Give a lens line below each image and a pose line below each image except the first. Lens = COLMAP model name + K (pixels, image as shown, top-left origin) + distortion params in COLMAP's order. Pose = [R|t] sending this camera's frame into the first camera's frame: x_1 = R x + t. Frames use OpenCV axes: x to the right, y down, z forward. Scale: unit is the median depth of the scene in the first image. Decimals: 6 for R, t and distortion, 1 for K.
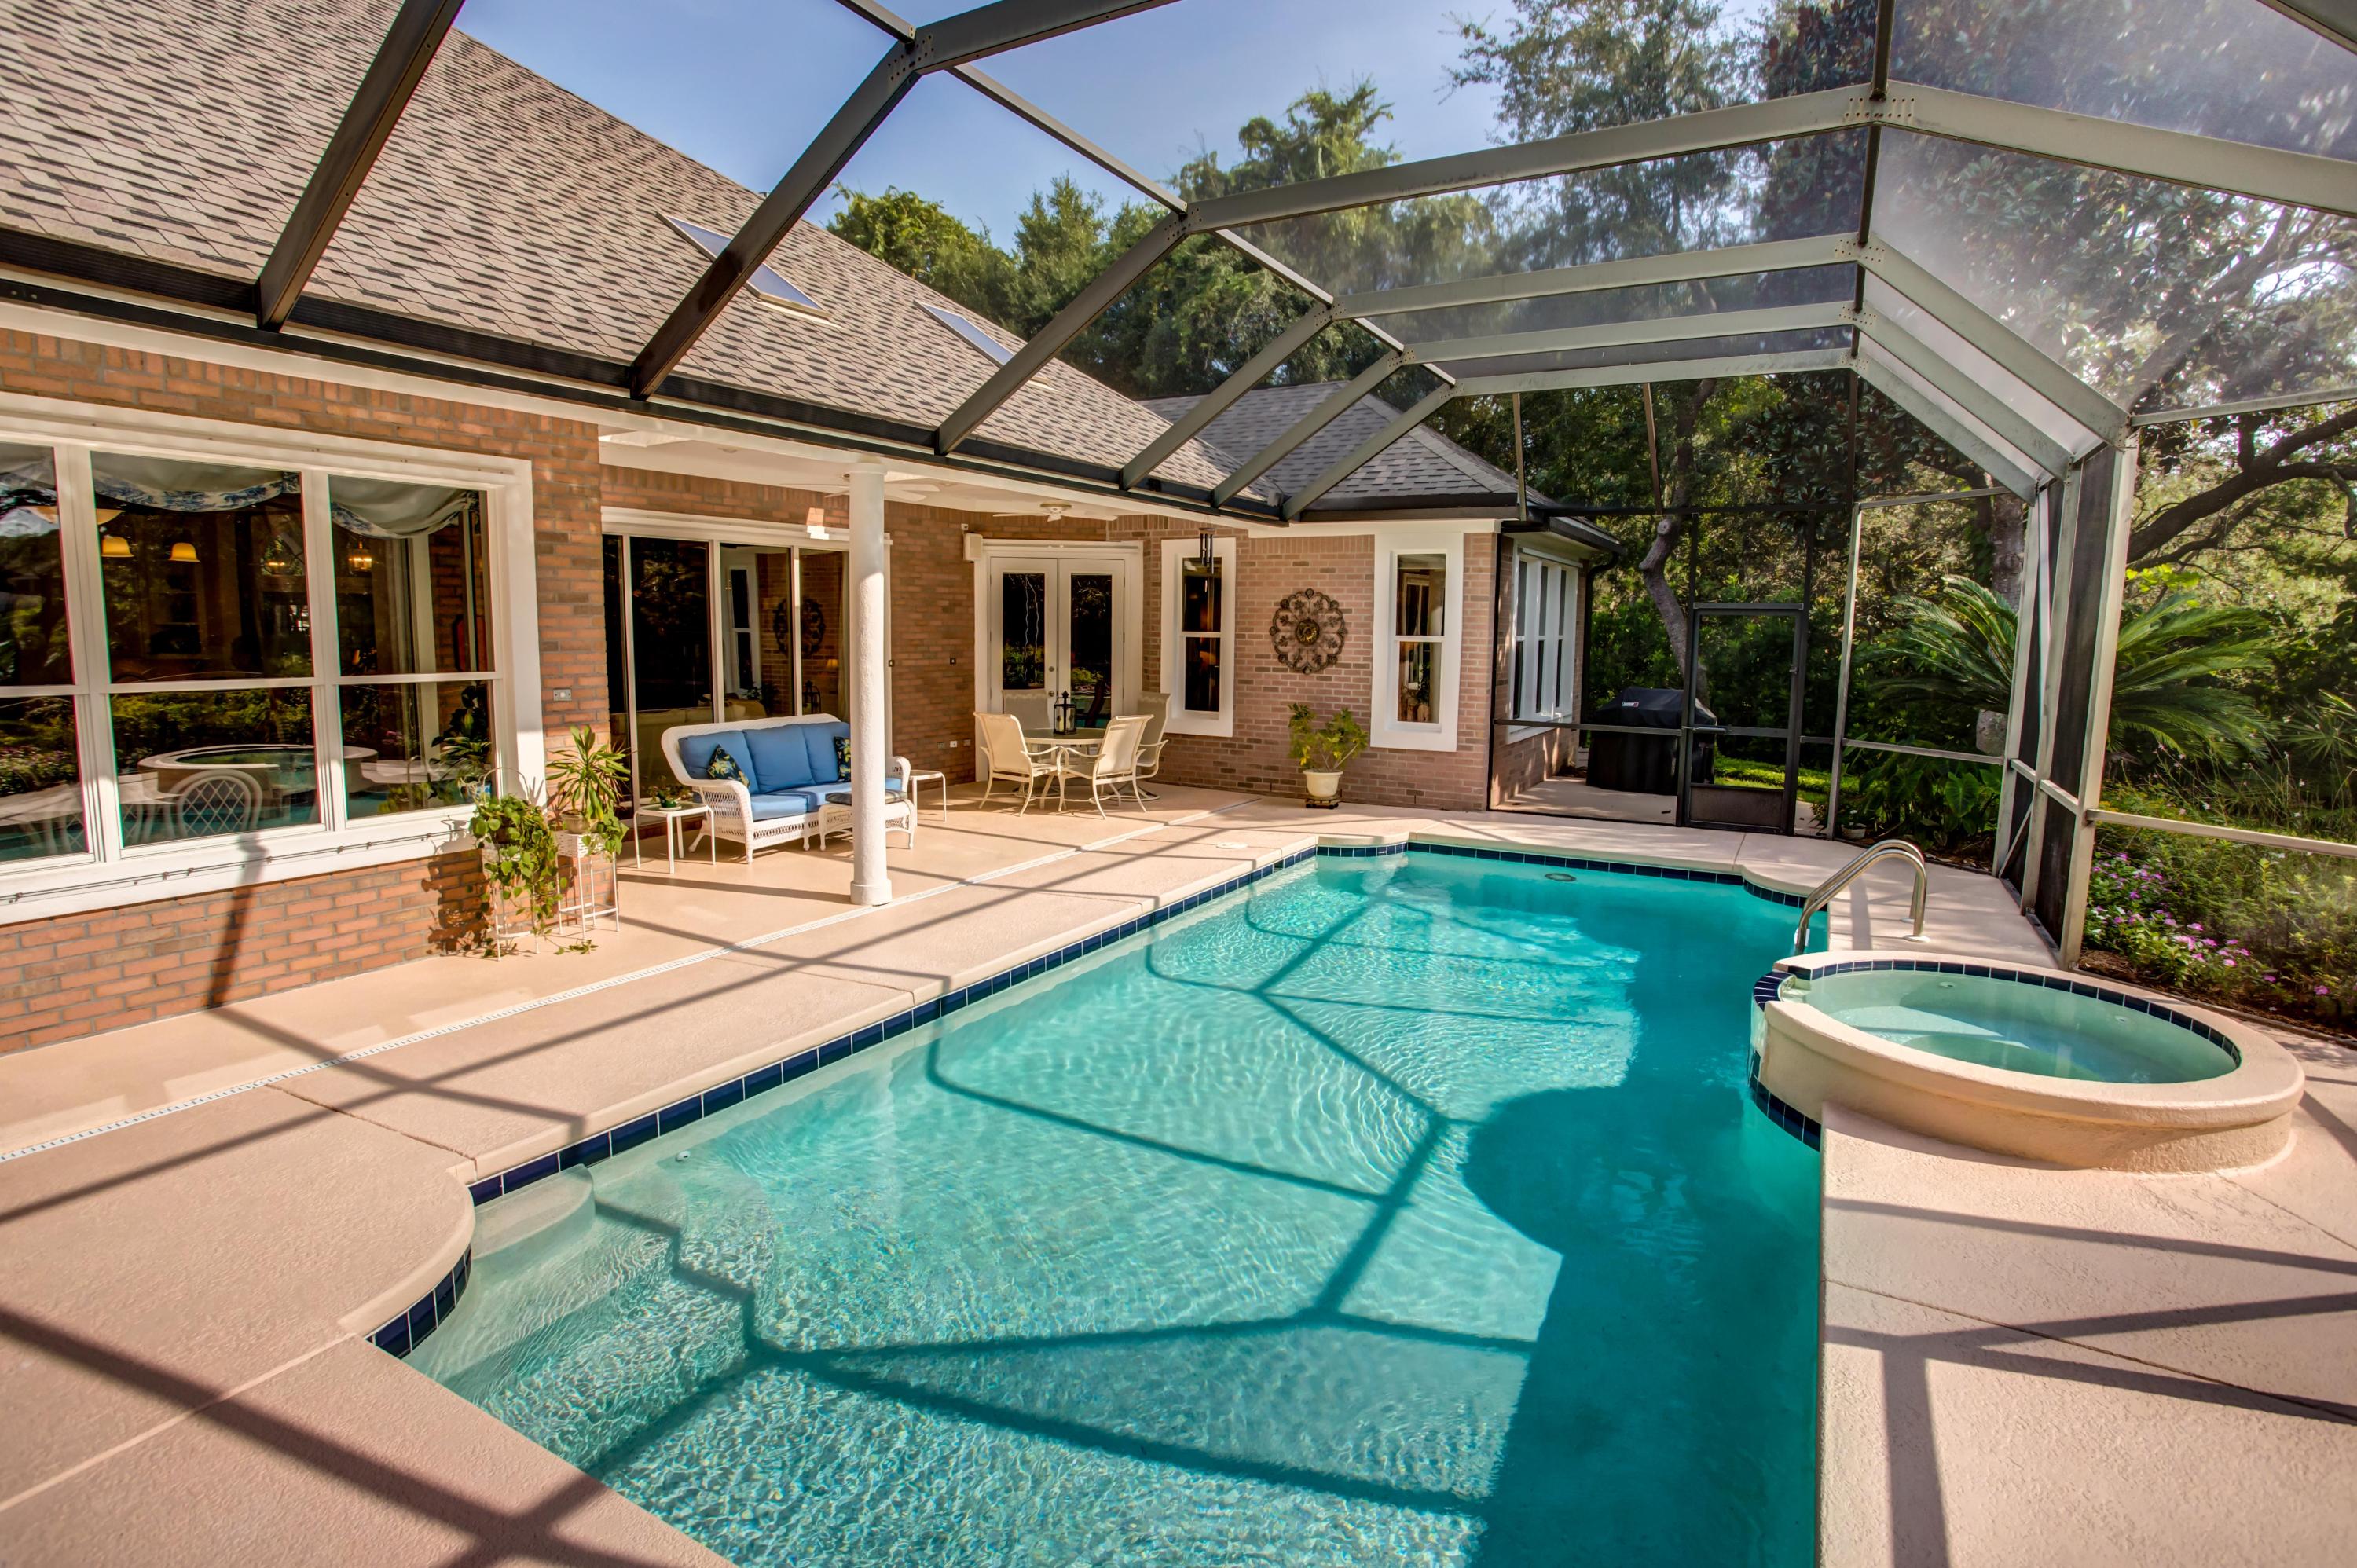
lens RADIAL K [[1146.9, 0, 1158.9], [0, 1146.9, 772.9], [0, 0, 1]] dist [-0.065039, 0.025849]
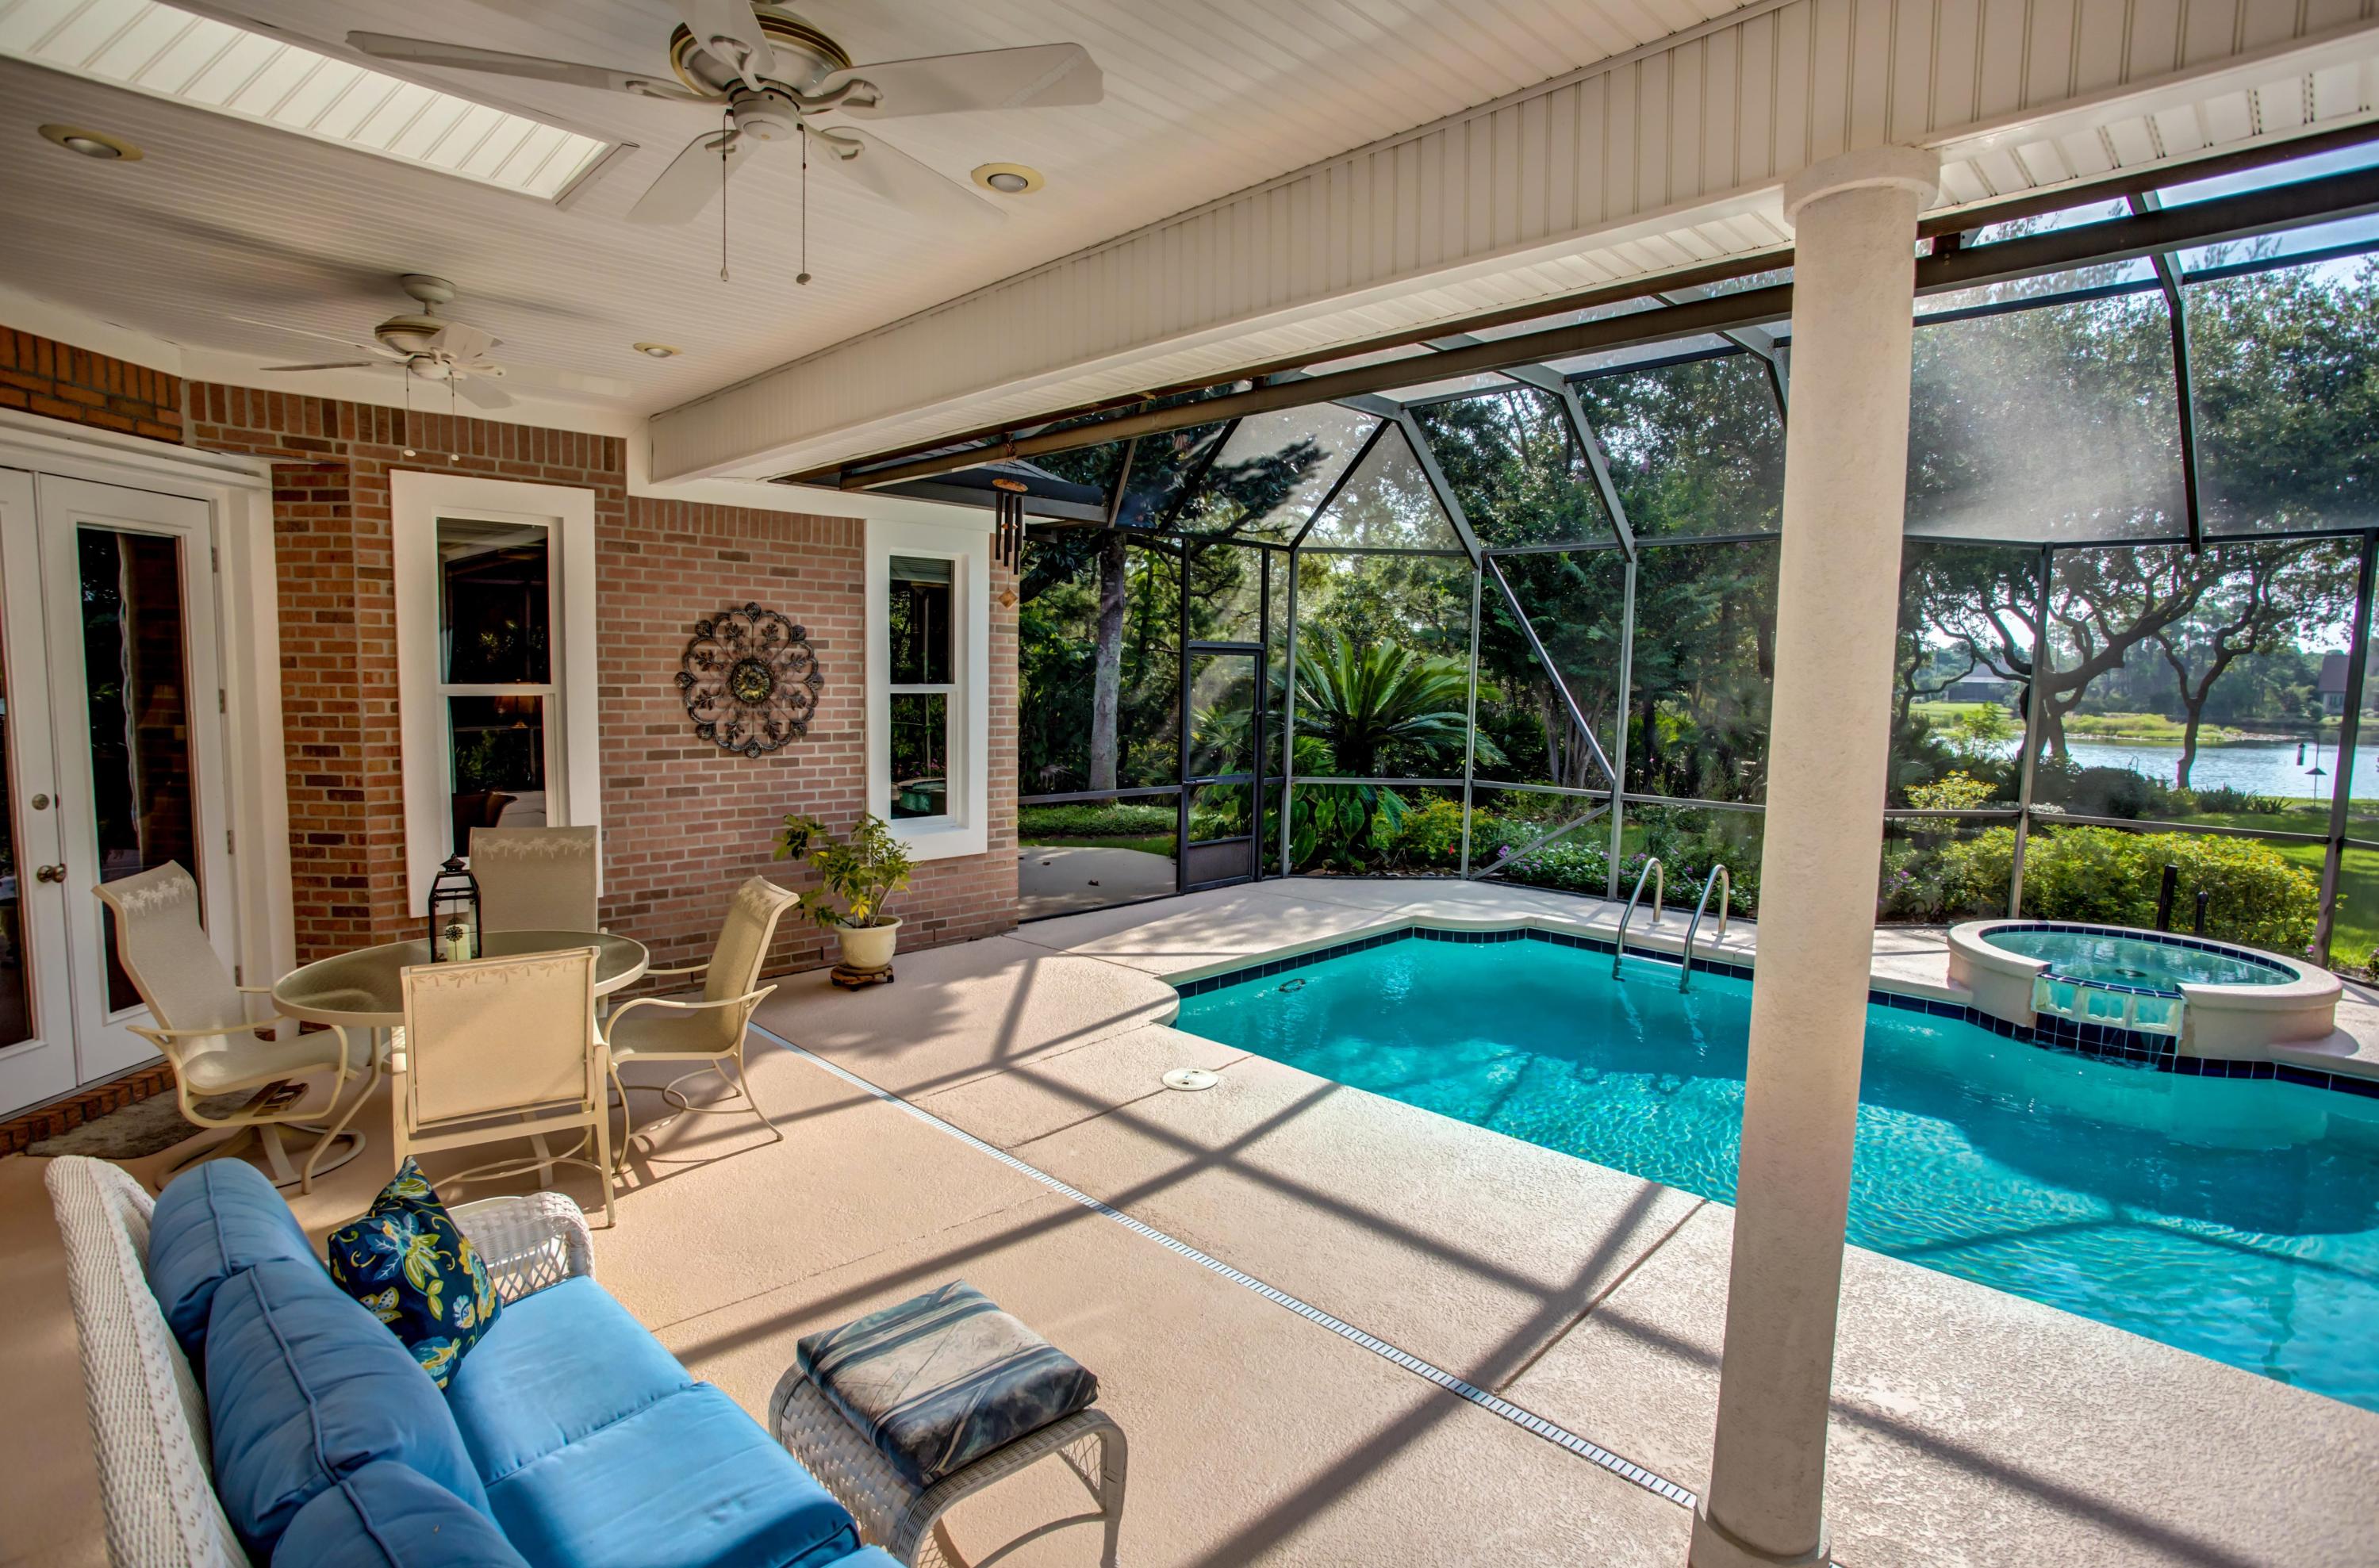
lens RADIAL K [[1157.5, 0, 1170.9], [0, 1157.5, 777.1], [0, 0, 1]] dist [-0.065039, 0.025849]
pose [[0.243155, -0.094534, 0.965370, -0.367699], [0.114588, 0.991070, 0.068189, -0.095246], [-0.963195, 0.094039, 0.251816, 0.694415]]
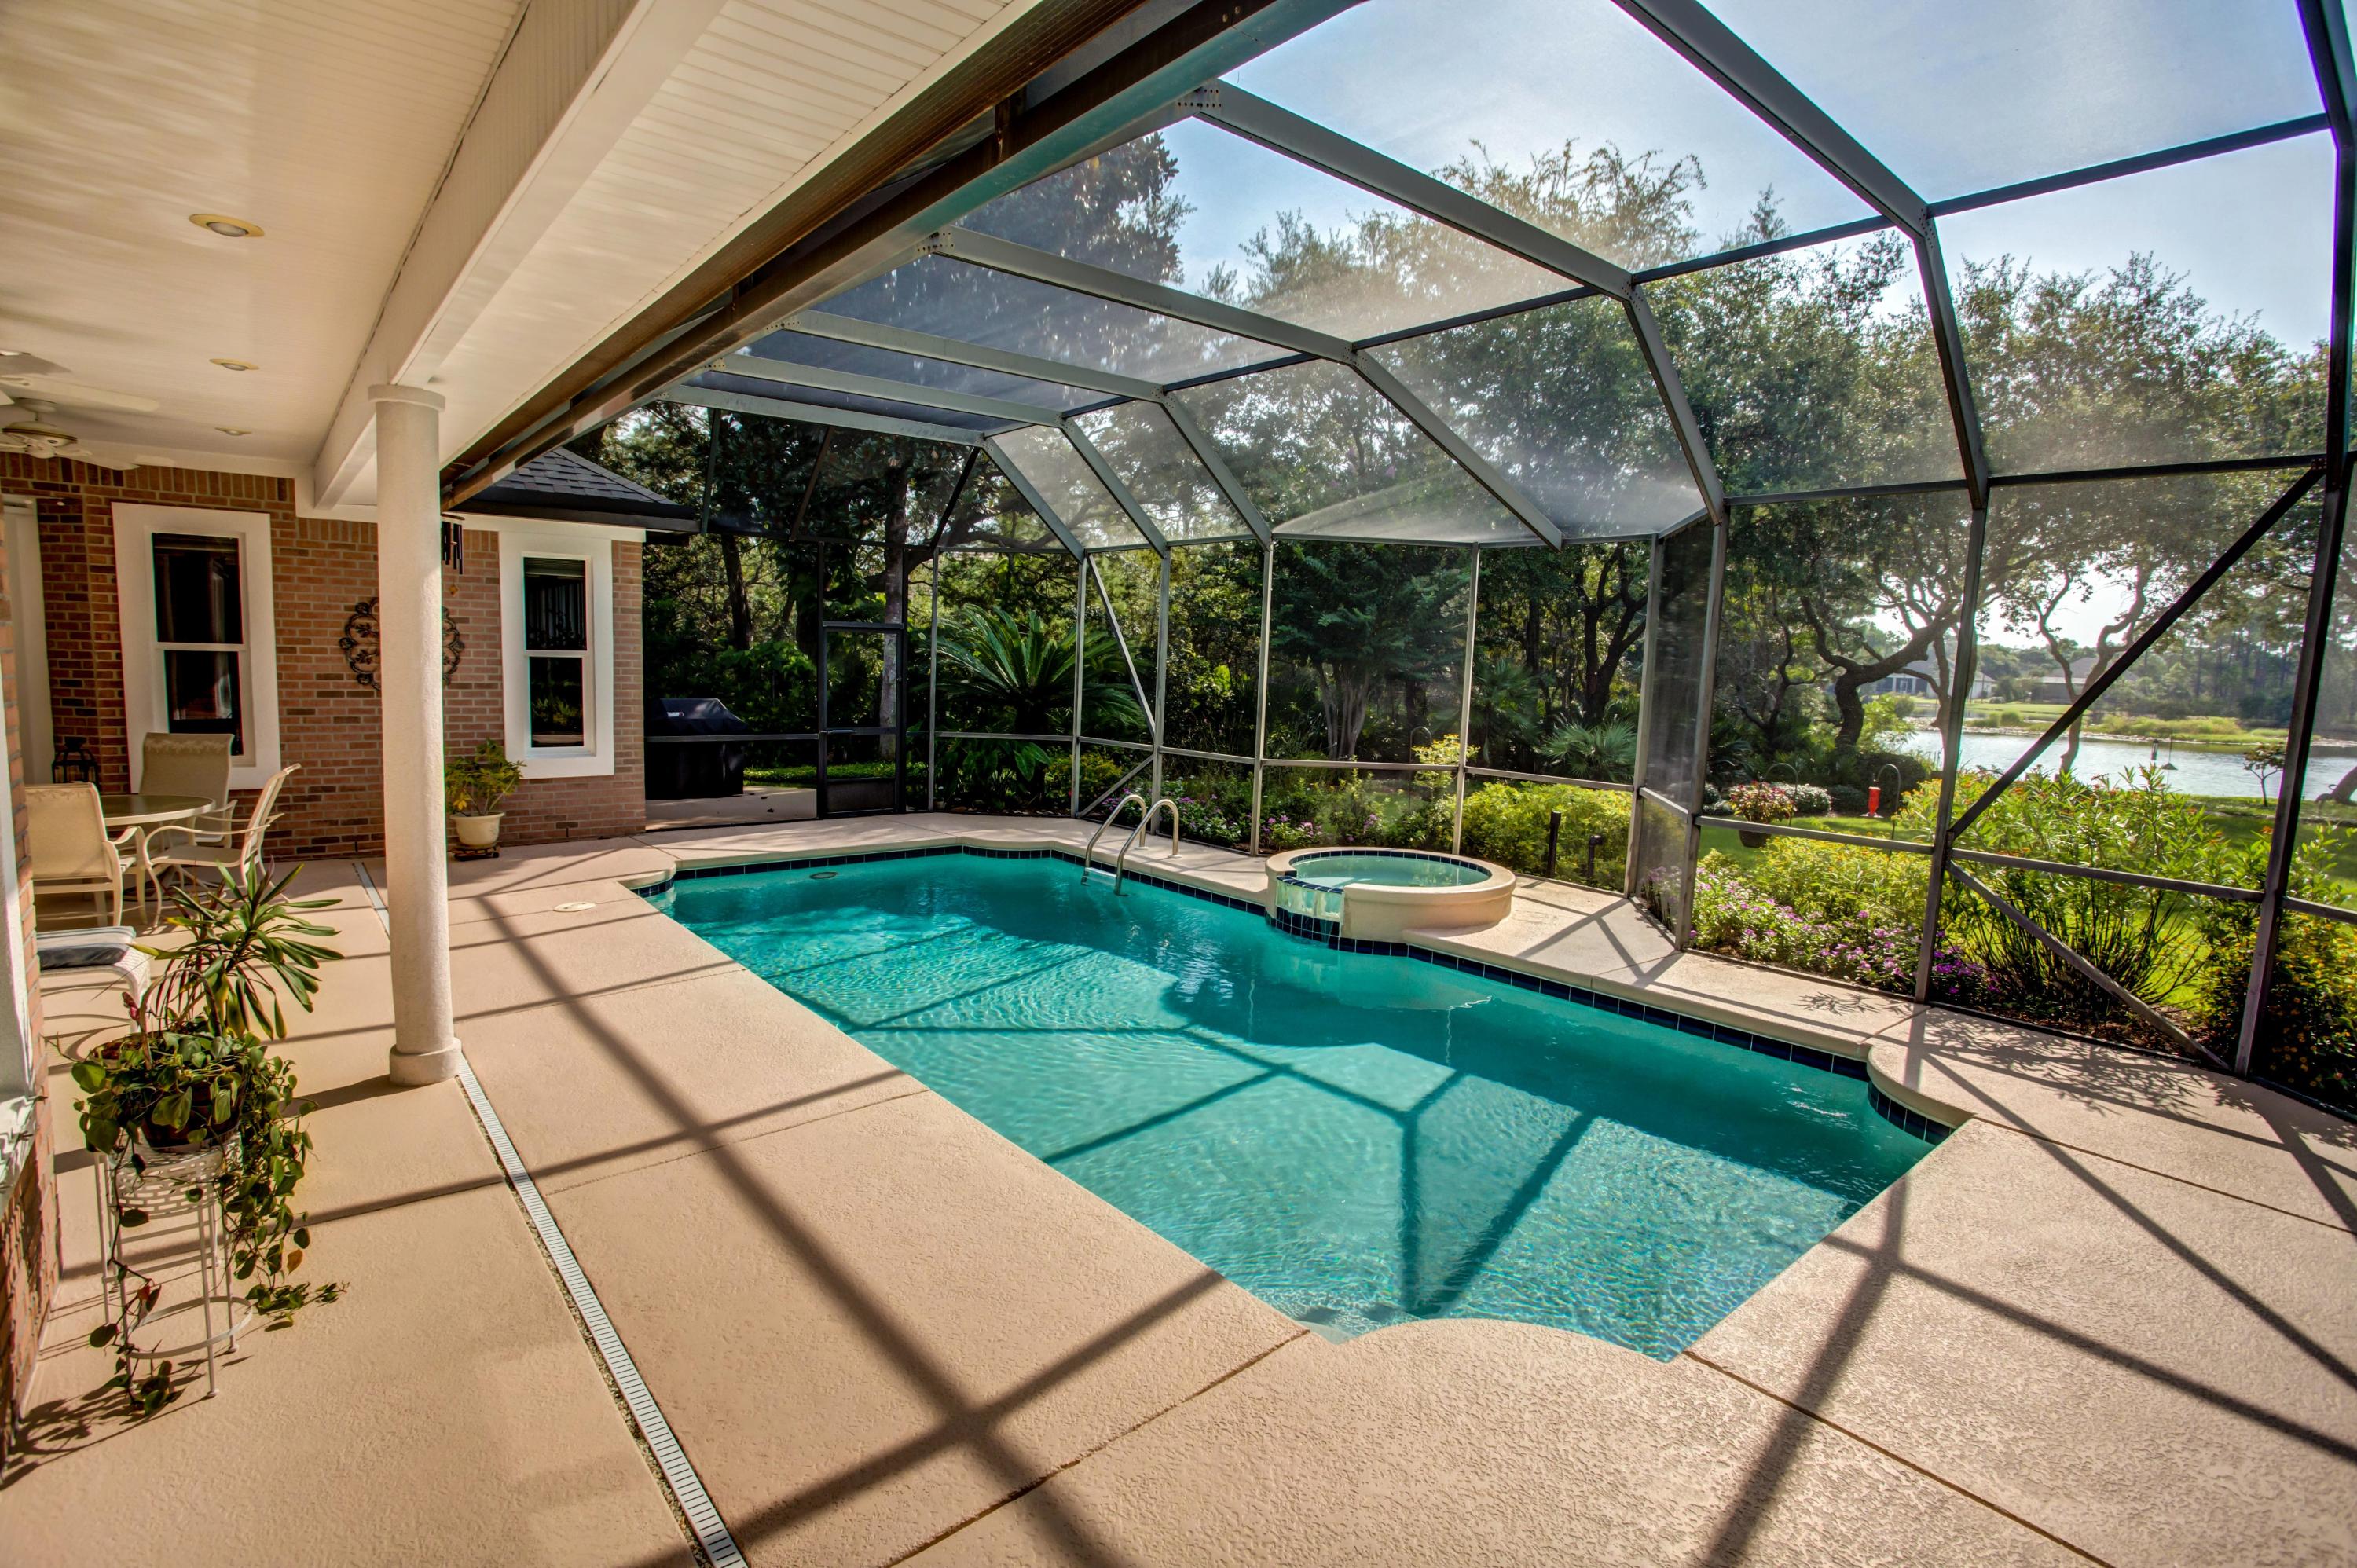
lens RADIAL K [[1146.9, 0, 1185.3], [0, 1146.9, 777.3], [0, 0, 1]] dist [-0.065039, 0.025849]
pose [[0.311167, -0.101953, 0.944871, -0.454258], [0.095532, 0.992549, 0.075637, -0.040648], [-0.945542, 0.066729, 0.318588, 0.257675]]
